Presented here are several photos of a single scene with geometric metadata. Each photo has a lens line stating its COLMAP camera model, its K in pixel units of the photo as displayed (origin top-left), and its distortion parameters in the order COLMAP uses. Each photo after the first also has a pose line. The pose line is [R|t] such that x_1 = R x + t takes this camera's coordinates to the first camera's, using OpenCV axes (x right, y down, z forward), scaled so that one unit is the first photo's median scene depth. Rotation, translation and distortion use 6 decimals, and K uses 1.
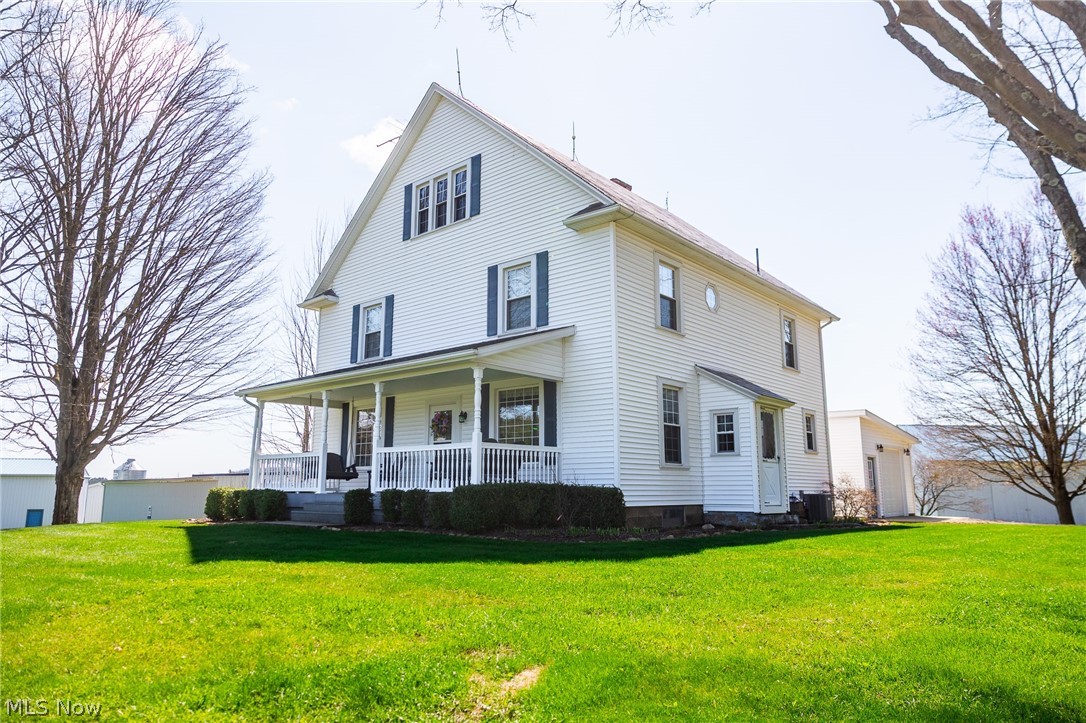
lens RADIAL K [[720.8, 0, 543.0], [0, 720.8, 361.5], [0, 0, 1]] dist [-0.006745, 0.001628]
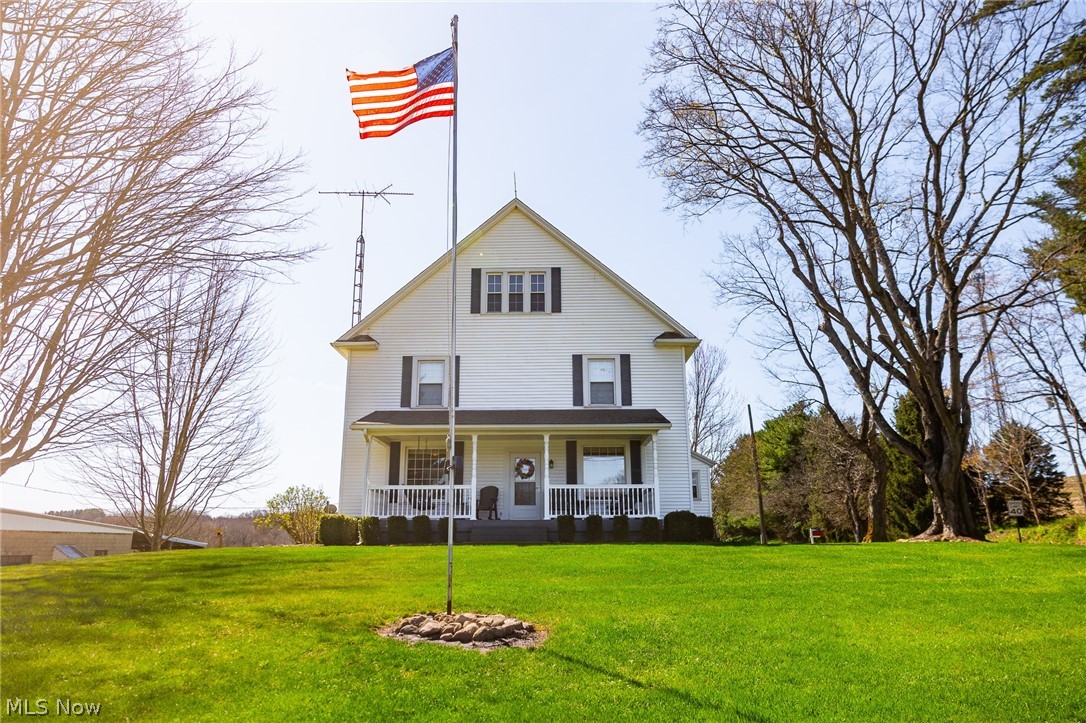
lens RADIAL K [[720.8, 0, 543.0], [0, 720.8, 361.5], [0, 0, 1]] dist [-0.006745, 0.001628]
pose [[0.762381, 0.149985, 0.629508, -0.940720], [-0.108046, 0.988618, -0.104694, 0.030348], [-0.638045, 0.011801, 0.769909, -0.013973]]
